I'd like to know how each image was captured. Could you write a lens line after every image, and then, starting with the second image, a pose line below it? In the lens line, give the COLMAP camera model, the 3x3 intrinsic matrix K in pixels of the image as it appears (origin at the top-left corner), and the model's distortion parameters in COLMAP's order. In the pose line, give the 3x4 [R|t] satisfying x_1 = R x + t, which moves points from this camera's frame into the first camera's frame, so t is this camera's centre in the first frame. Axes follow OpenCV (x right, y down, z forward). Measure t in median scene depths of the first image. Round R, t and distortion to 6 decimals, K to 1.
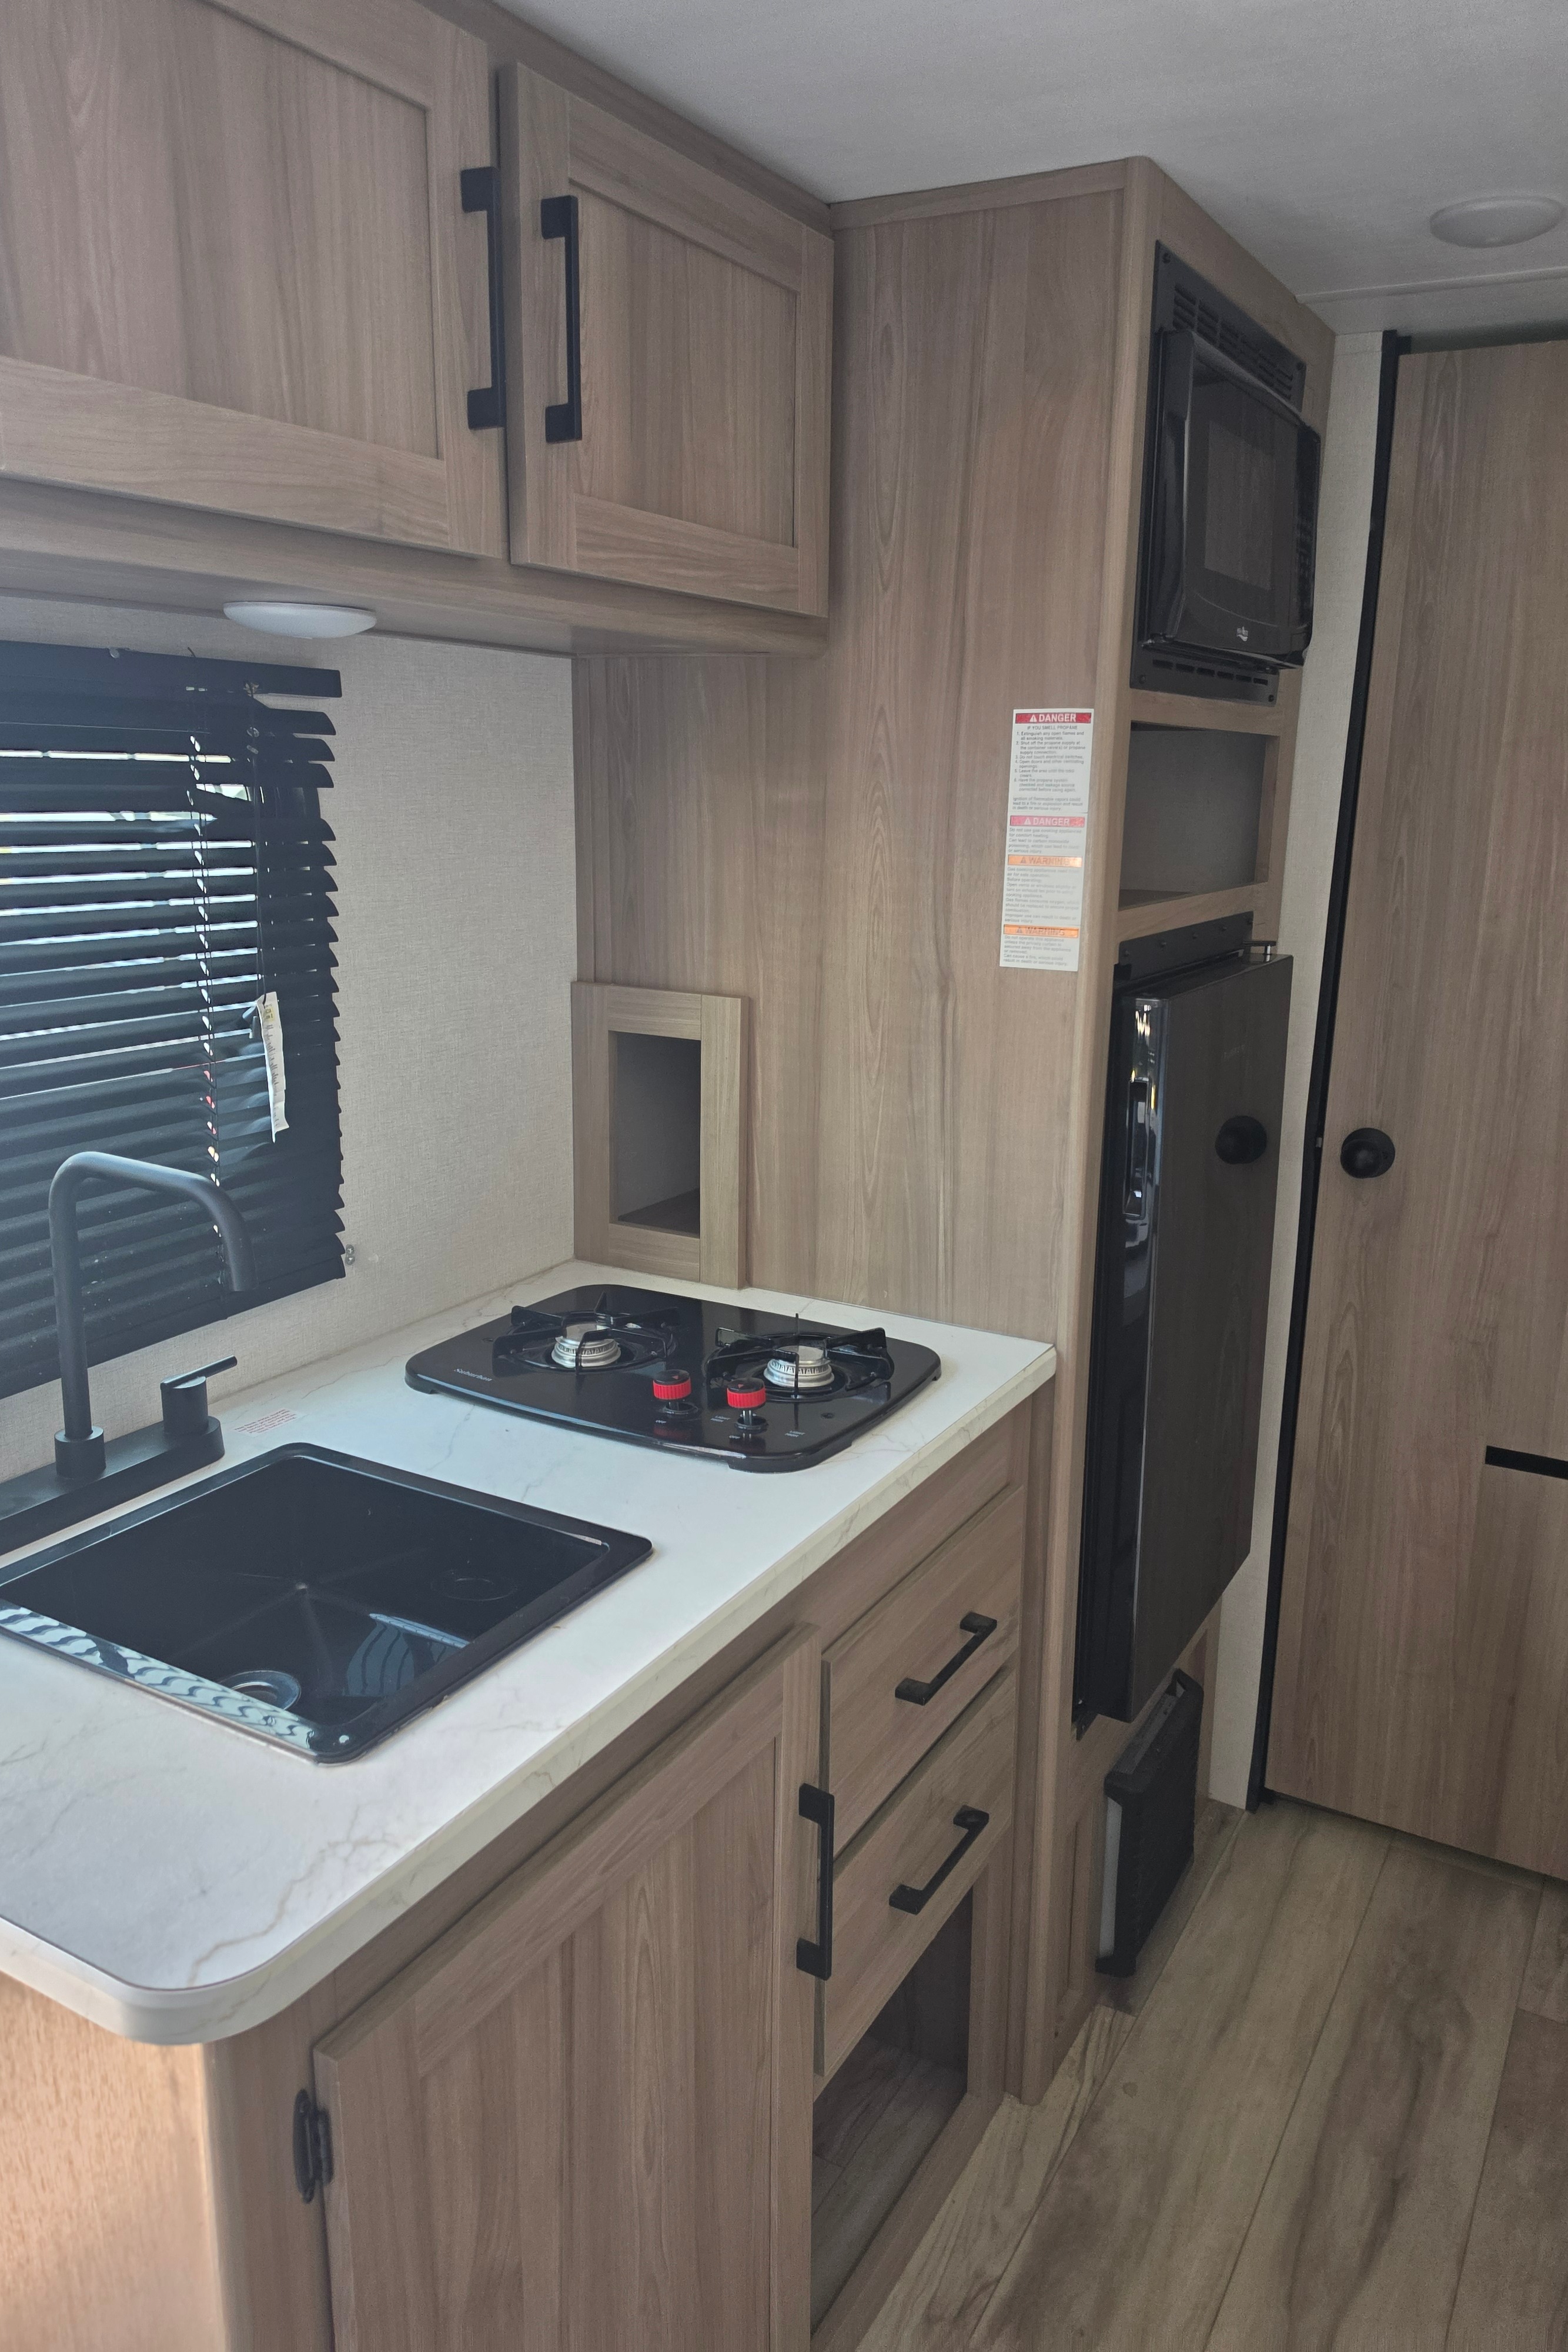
lens RADIAL K [[1710.6, 0, 783.0], [0, 1710.6, 1212.1], [0, 0, 1]] dist [0.087948, -0.176329]
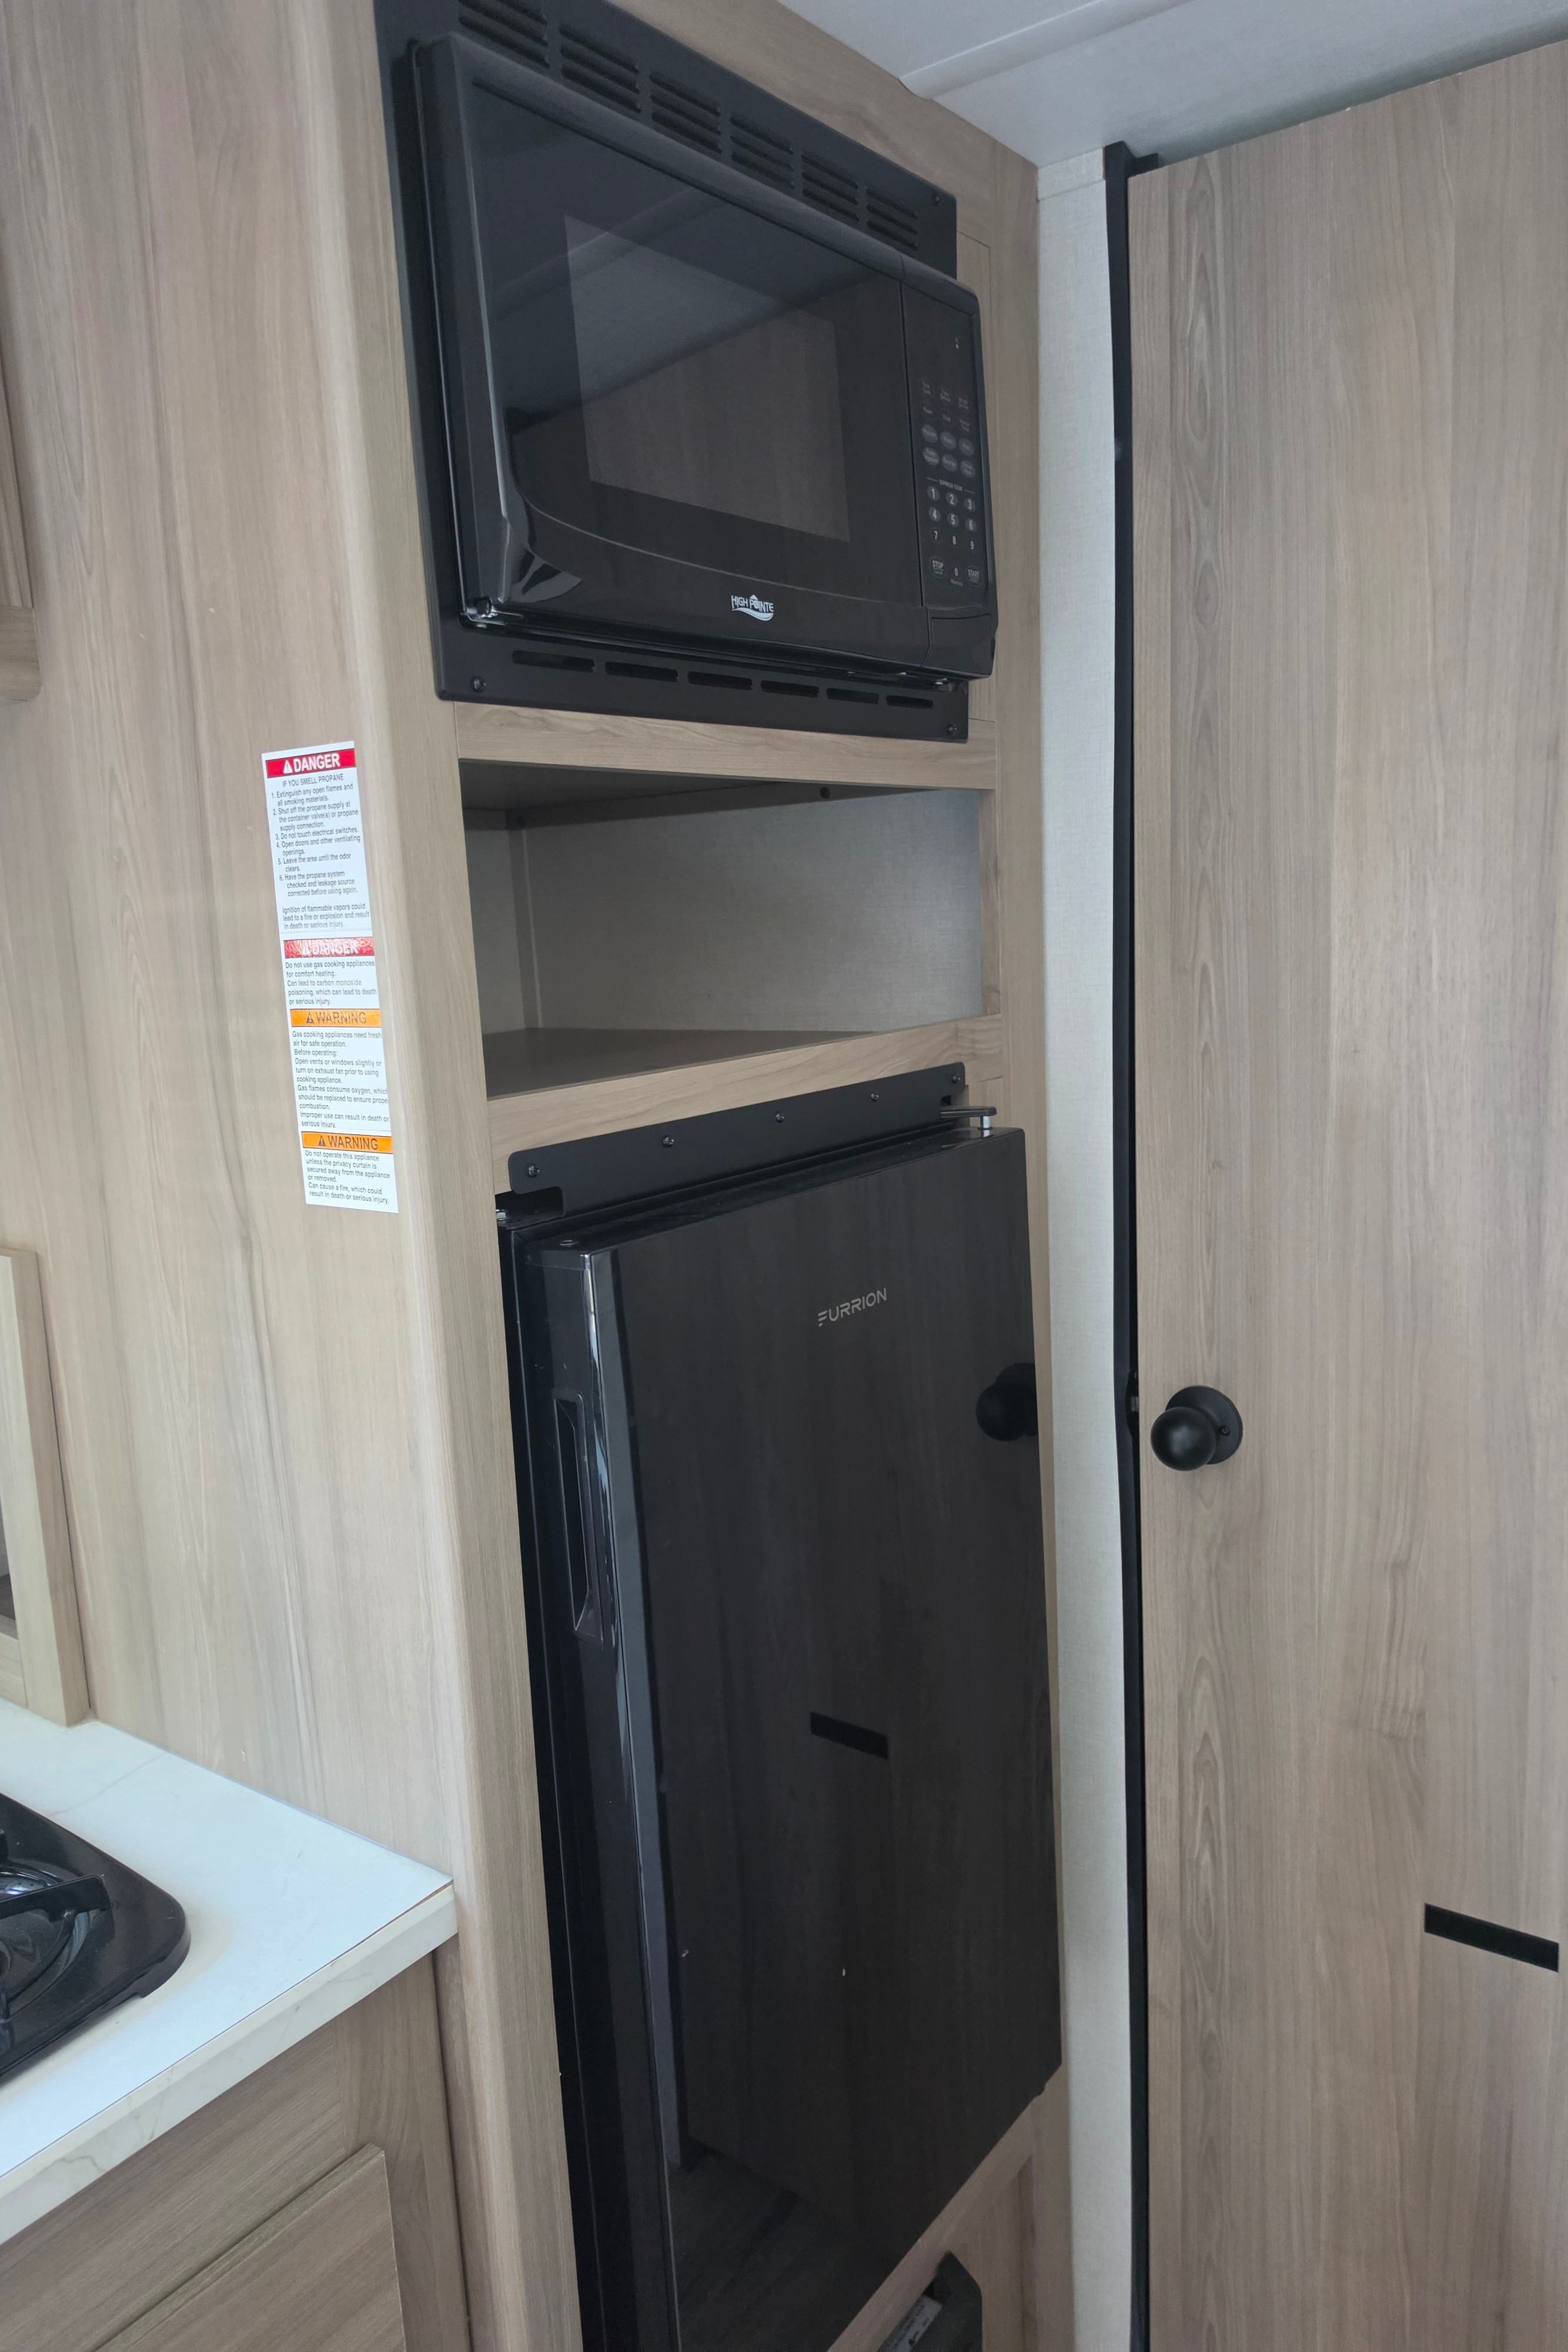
lens RADIAL K [[1710.6, 0, 783.0], [0, 1710.6, 1212.1], [0, 0, 1]] dist [0.087948, -0.176329]
pose [[0.992010, -0.041534, -0.119128, 0.294728], [0.033165, 0.996897, -0.071395, -0.080726], [0.121723, 0.066873, 0.990309, 0.390430]]
